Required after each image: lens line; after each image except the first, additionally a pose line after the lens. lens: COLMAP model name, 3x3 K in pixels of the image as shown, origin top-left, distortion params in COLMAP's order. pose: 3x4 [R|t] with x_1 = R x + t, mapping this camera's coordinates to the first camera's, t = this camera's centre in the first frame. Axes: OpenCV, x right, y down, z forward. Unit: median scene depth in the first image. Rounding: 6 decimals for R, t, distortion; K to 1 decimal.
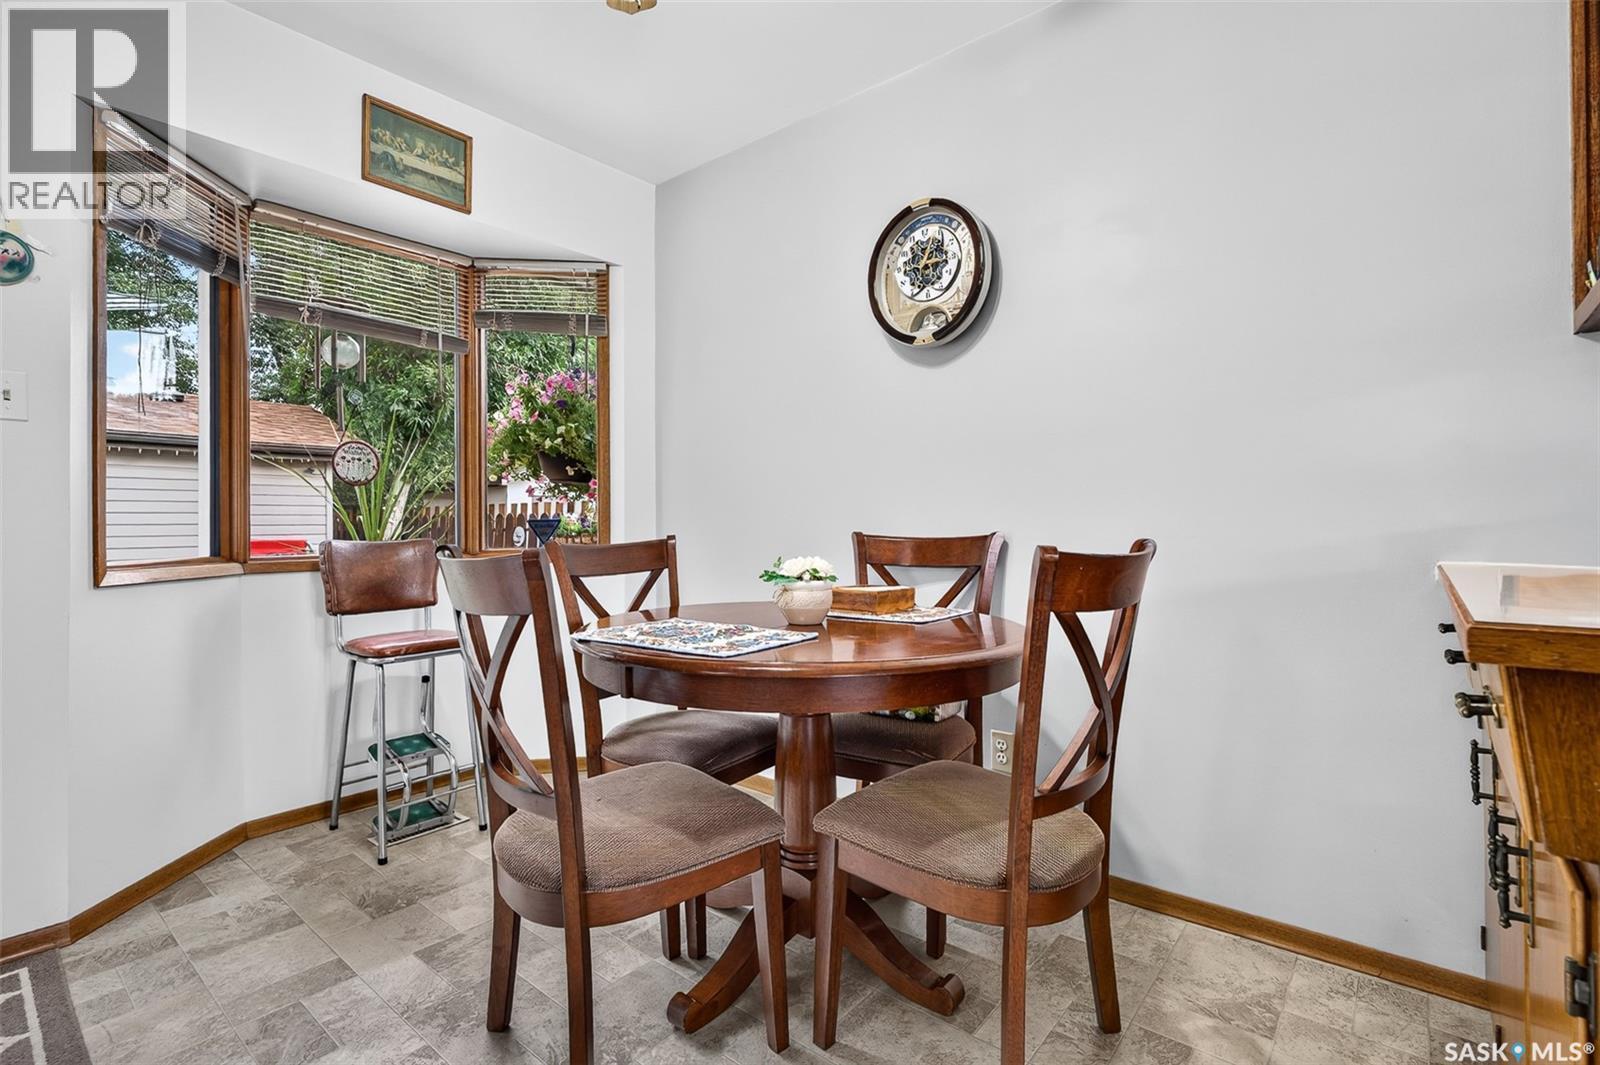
lens RADIAL K [[741.0, 0, 796.0], [0, 741.0, 519.6], [0, 0, 1]] dist [-0.004631, 0.000112]
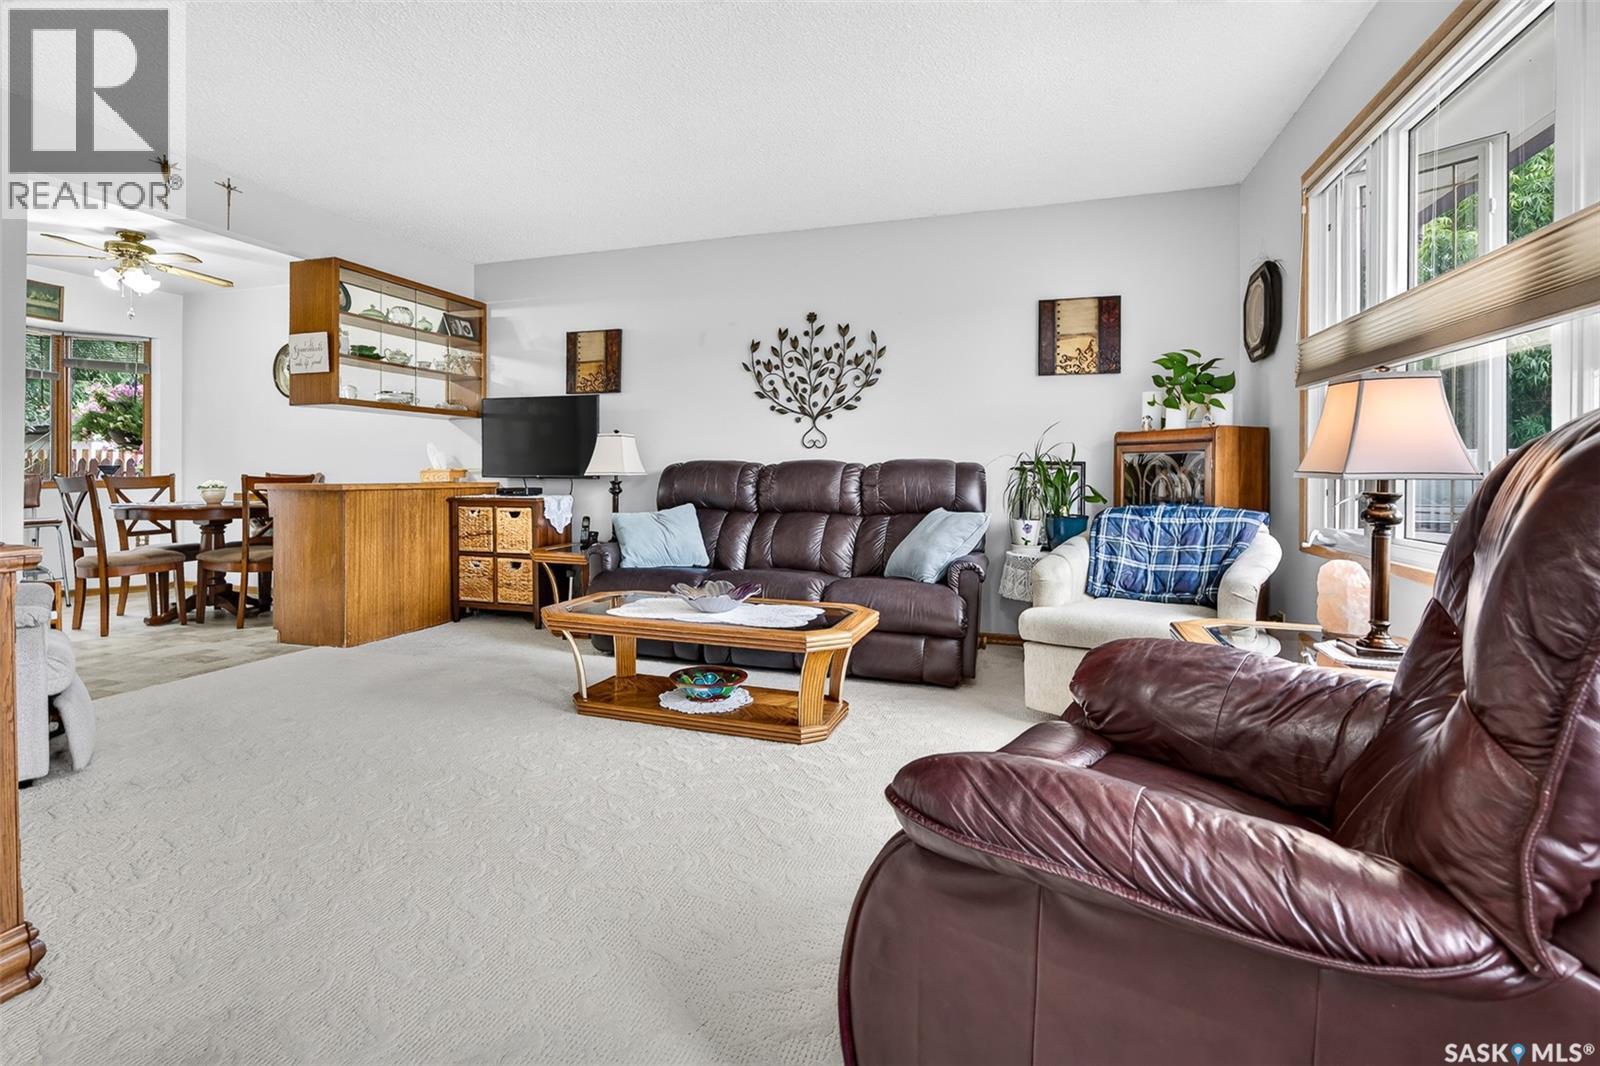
lens RADIAL K [[752.3, 0, 781.4], [0, 752.3, 471.5], [0, 0, 1]] dist [-0.002409, 0.000211]
pose [[0.934193, 0.007182, 0.356695, 0.686181], [-0.011011, 0.999901, 0.008705, -0.025246], [-0.356598, -0.012060, 0.934180, -1.669874]]
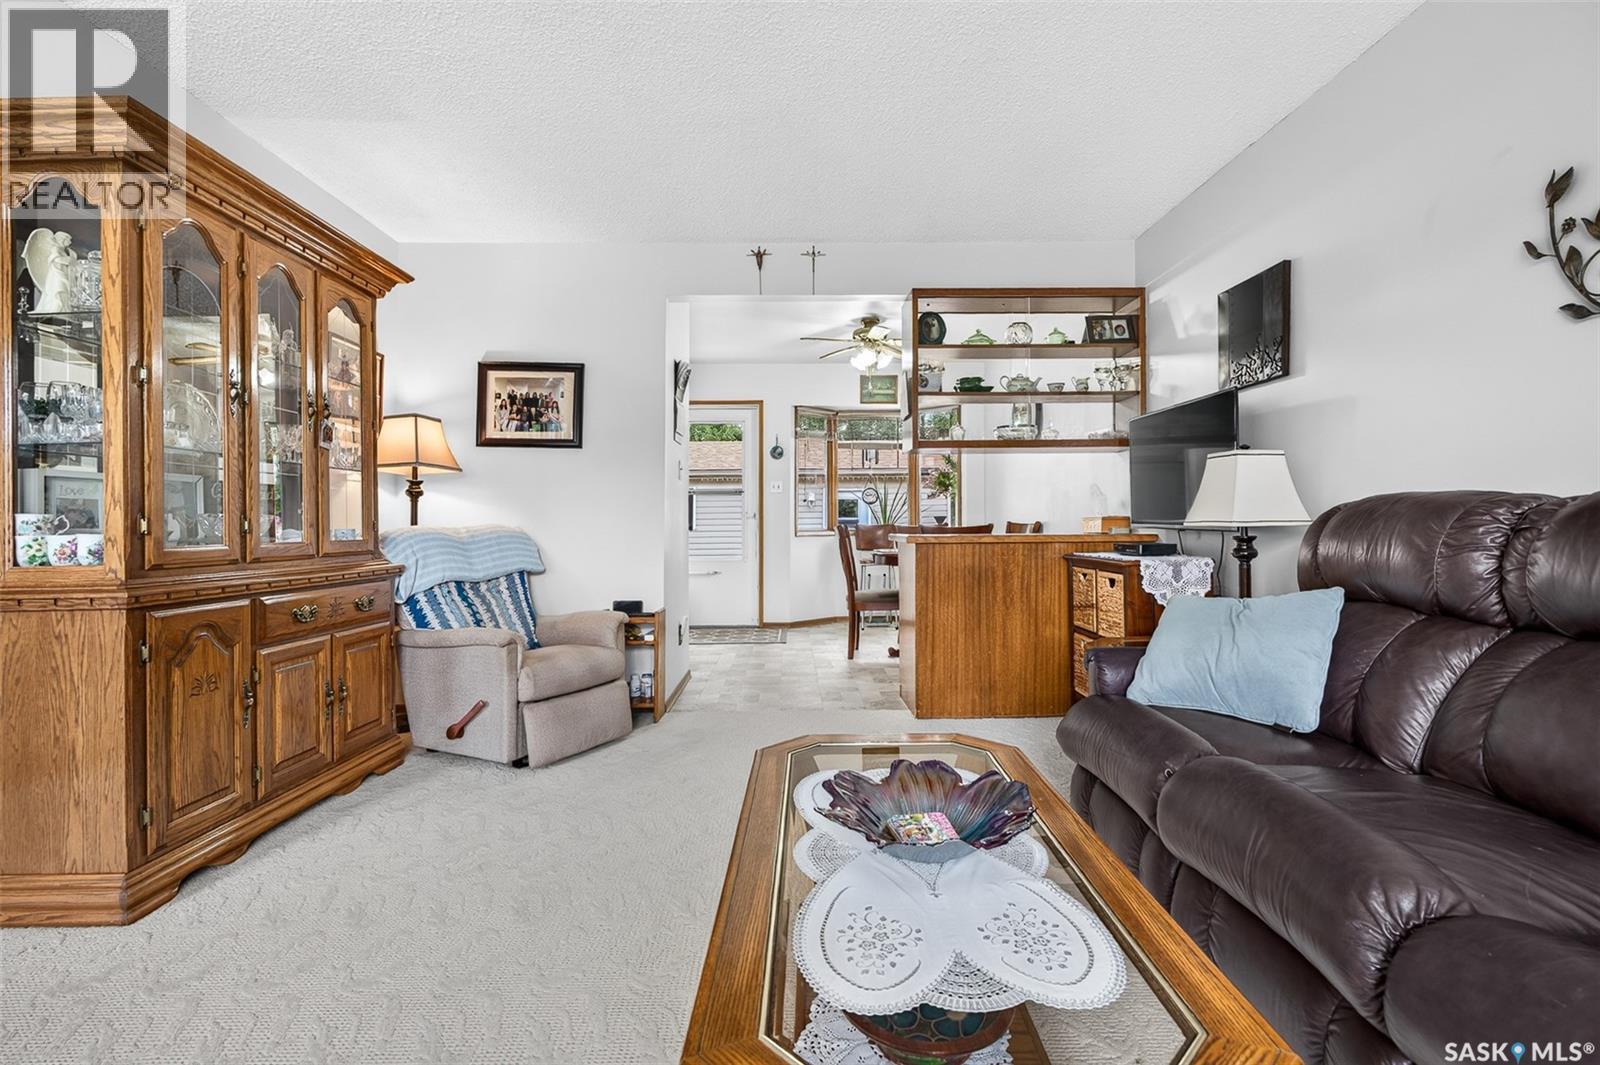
lens RADIAL K [[741.0, 0, 796.0], [0, 741.0, 519.6], [0, 0, 1]] dist [-0.004631, 0.000112]
pose [[0.637823, -0.001749, -0.770181, 1.316445], [0.012522, 0.999889, 0.008099, -0.019854], [0.770081, -0.014810, 0.637774, -0.956801]]
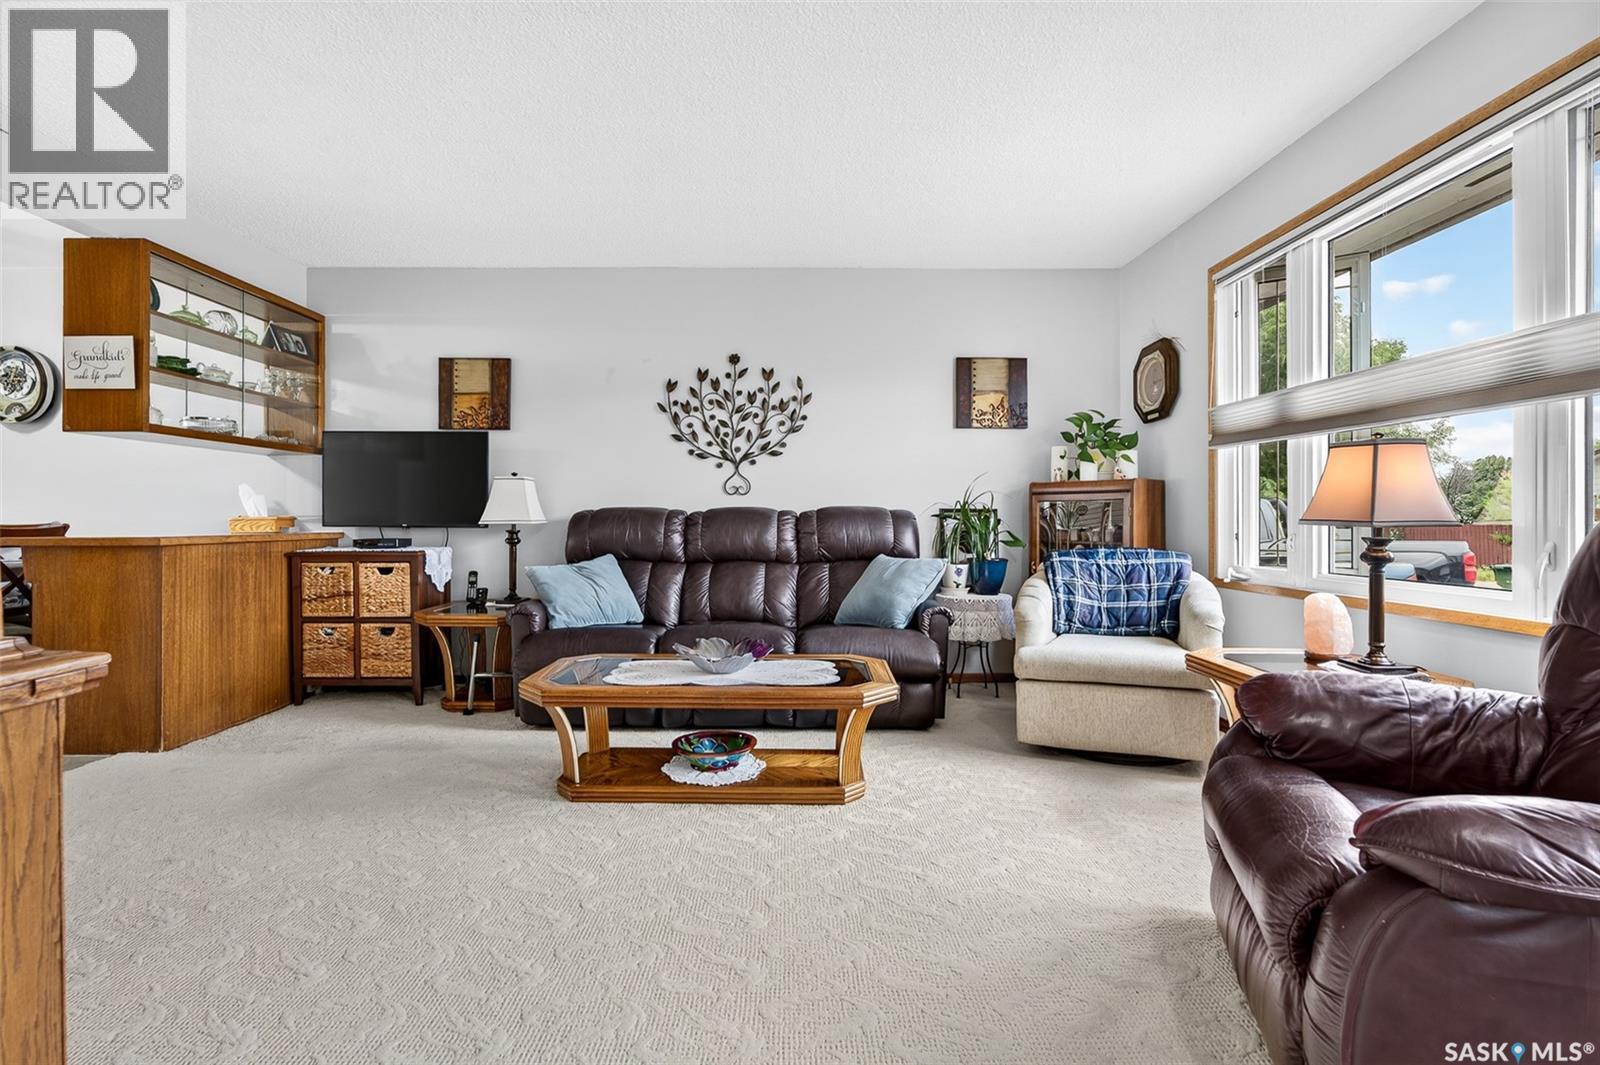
lens RADIAL K [[741.0, 0, 796.0], [0, 741.0, 519.6], [0, 0, 1]] dist [-0.004631, 0.000112]
pose [[0.768212, 0.003285, 0.640187, 0.424559], [-0.011220, 0.999902, 0.008333, -0.024177], [-0.640097, -0.013585, 0.768174, -1.436518]]
